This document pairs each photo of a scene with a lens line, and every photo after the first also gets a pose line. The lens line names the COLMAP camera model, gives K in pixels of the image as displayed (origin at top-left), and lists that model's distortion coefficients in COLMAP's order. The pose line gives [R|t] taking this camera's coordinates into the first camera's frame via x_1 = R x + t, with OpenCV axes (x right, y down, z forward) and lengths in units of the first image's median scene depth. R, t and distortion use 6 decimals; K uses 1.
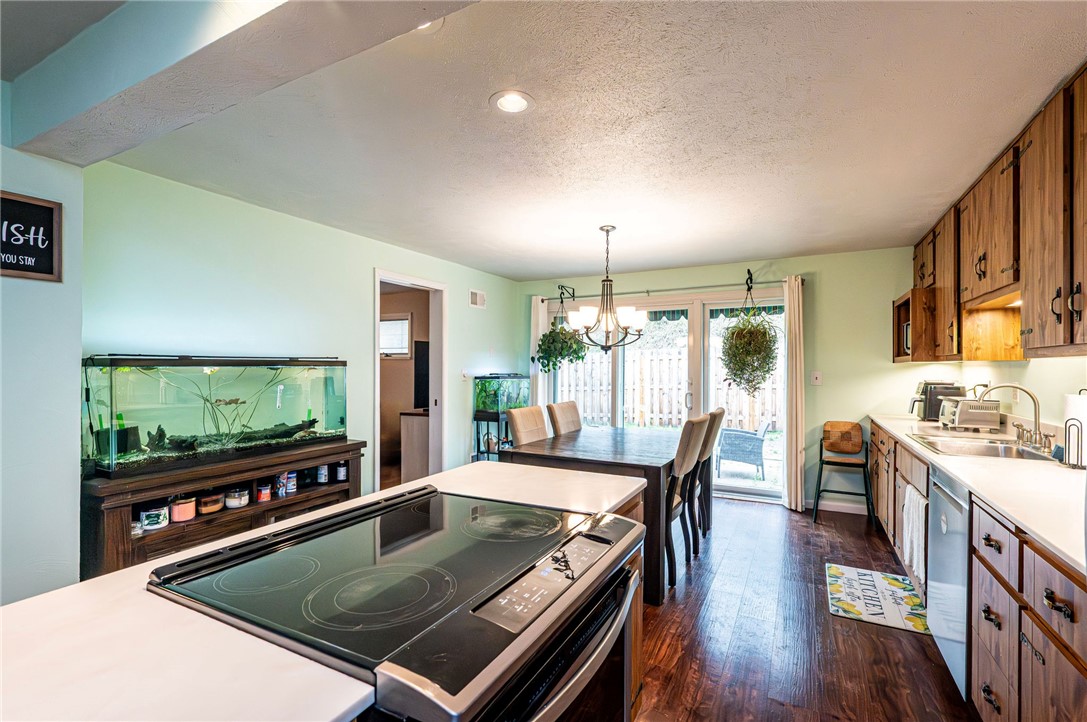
lens RADIAL K [[486.4, 0, 547.9], [0, 486.4, 368.1], [0, 0, 1]] dist [0.000652, 0.000139]
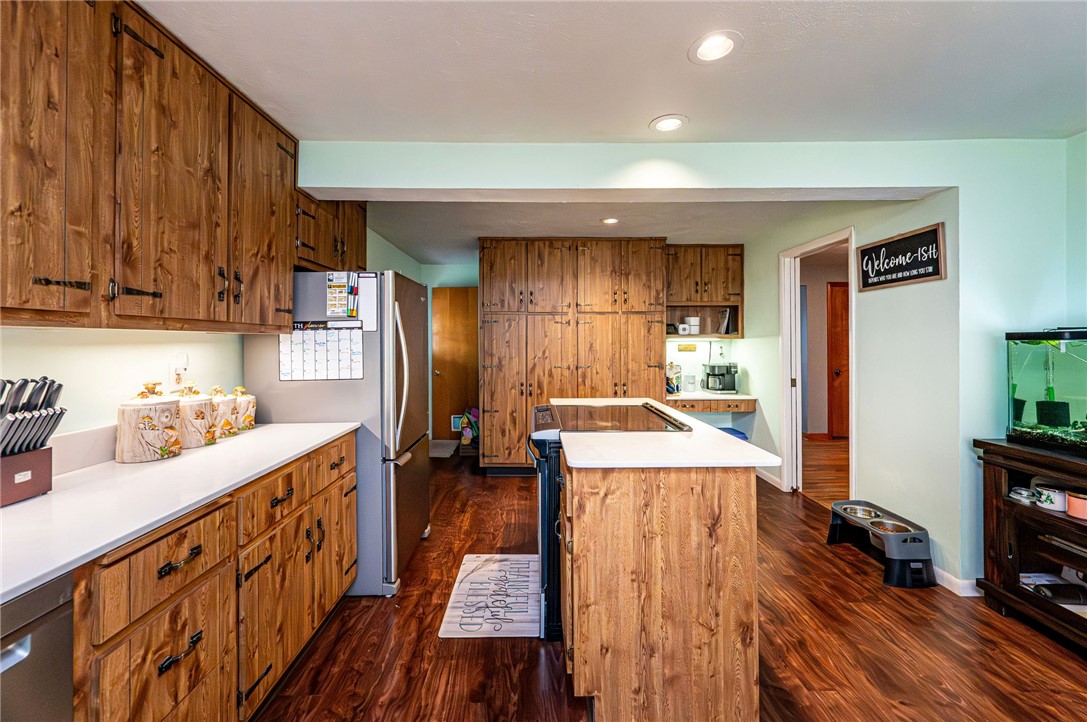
lens RADIAL K [[439.3, 0, 539.7], [0, 439.3, 337.9], [0, 0, 1]] dist [-0.000720, 0.000120]
pose [[-0.879171, -0.002293, -0.476501, 0.269725], [0.000613, 0.999982, -0.005942, -0.001781], [0.476506, -0.005516, -0.879154, 0.704170]]
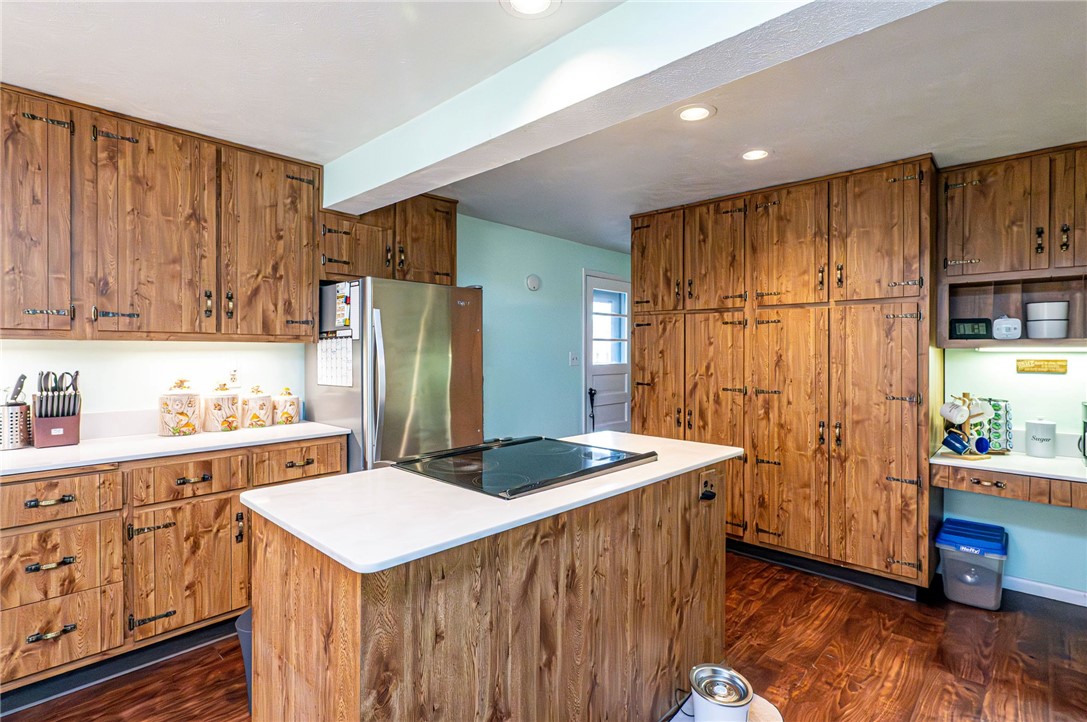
lens RADIAL K [[524.4, 0, 545.0], [0, 524.4, 354.1], [0, 0, 1]] dist [0.000342, -0.000226]
pose [[-0.963532, -0.005355, 0.267540, -0.203799], [-0.002988, 0.999953, 0.009255, -0.002298], [-0.267577, 0.008118, -0.963502, 0.690173]]
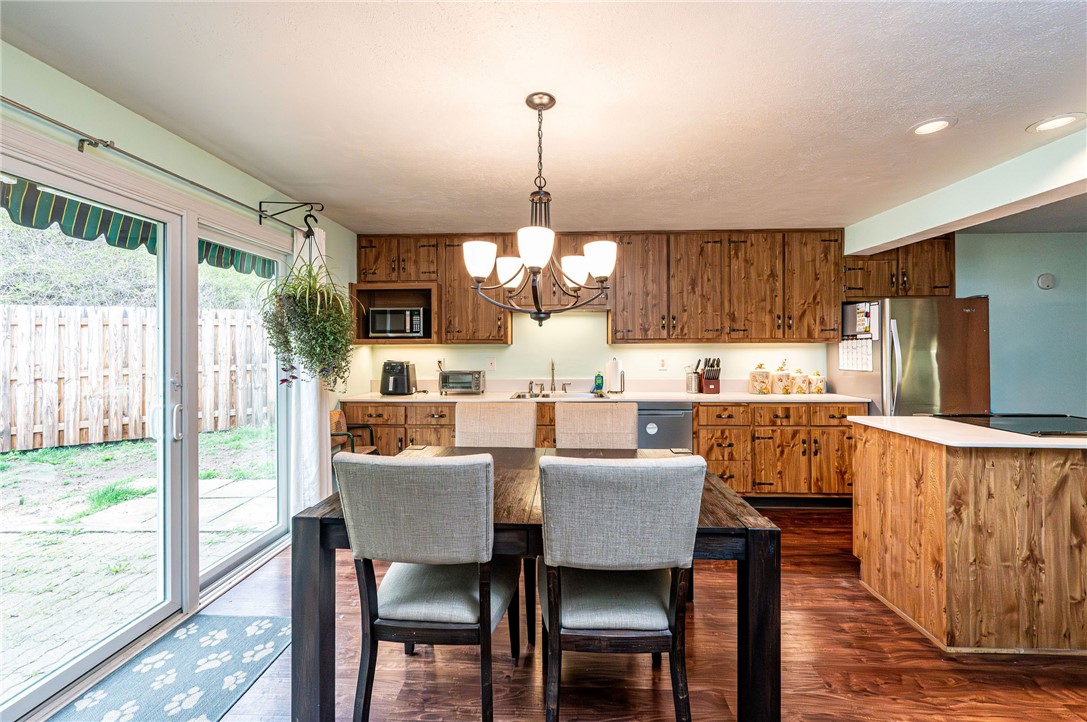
lens RADIAL K [[446.9, 0, 540.8], [0, 446.9, 345.9], [0, 0, 1]] dist [0.000718, 0.000165]
pose [[-0.427881, 0.003338, 0.903829, -0.295023], [0.004659, 0.999988, -0.001488, -0.004564], [-0.903823, 0.003574, -0.427892, 1.056038]]
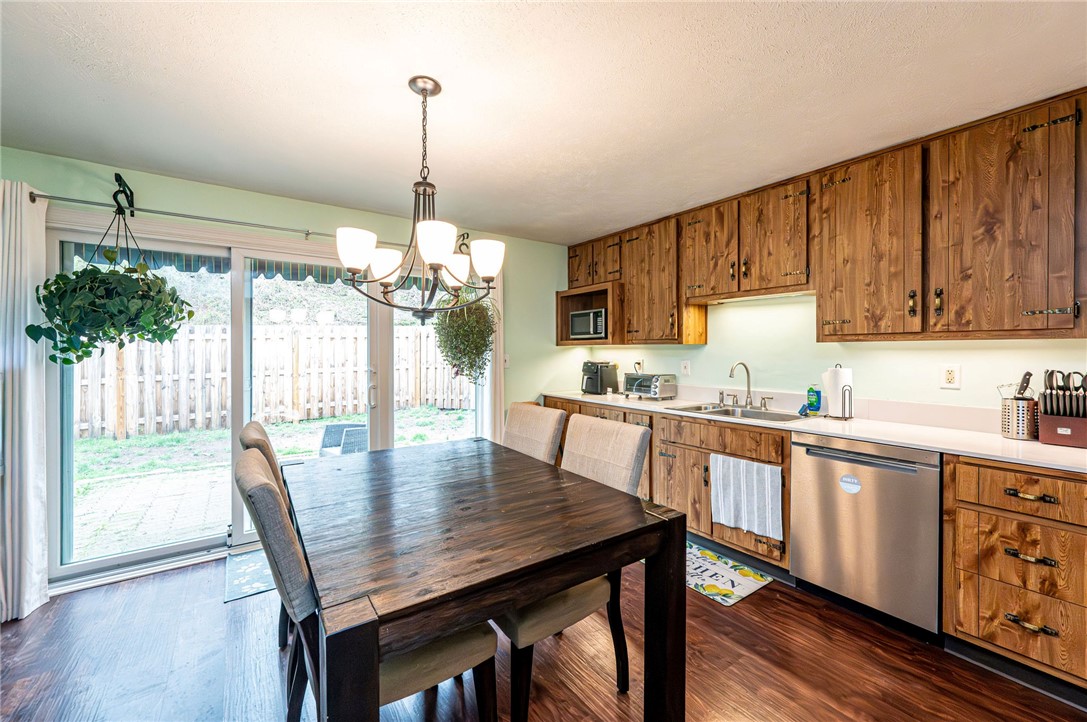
lens RADIAL K [[430.8, 0, 544.9], [0, 430.8, 352.5], [0, 0, 1]] dist [-0.000995, -0.000099]
pose [[0.447993, -0.007716, 0.894004, -0.206182], [0.004255, 0.999970, 0.006499, -0.001477], [-0.894027, 0.000893, 0.448013, 0.582532]]
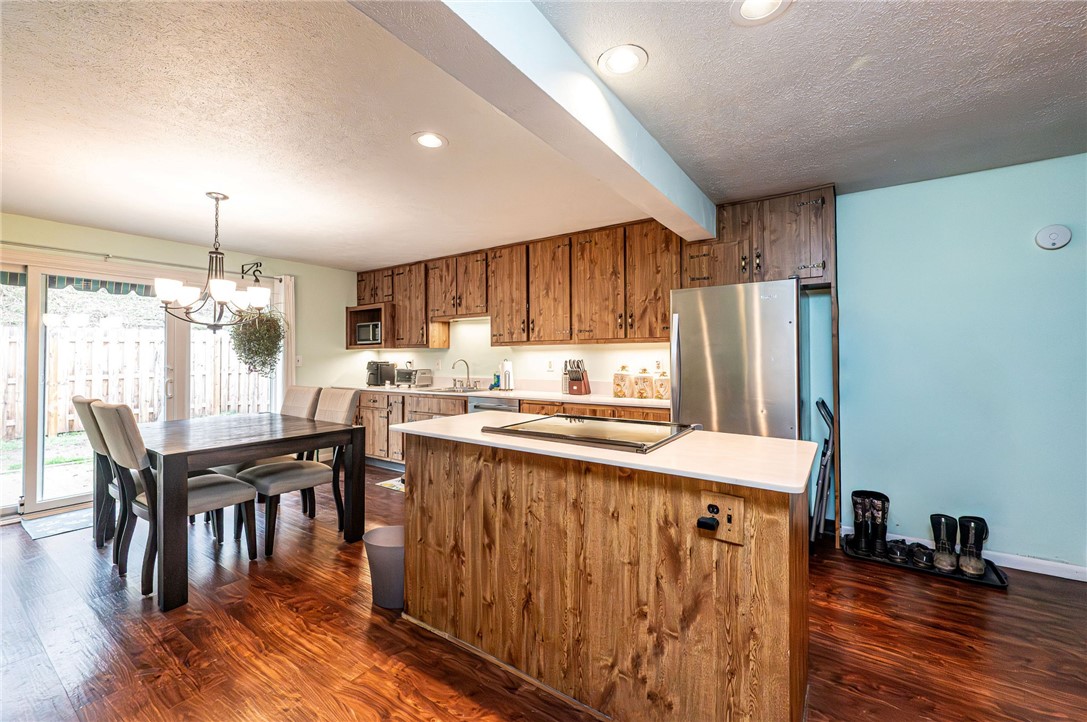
lens RADIAL K [[440.8, 0, 555.1], [0, 440.8, 352.0], [0, 0, 1]] dist [0.000313, -0.000179]
pose [[0.102754, 0.010361, 0.994653, -0.544691], [0.006723, 0.999916, -0.011110, 0.015957], [-0.994684, 0.007829, 0.102676, 0.248424]]
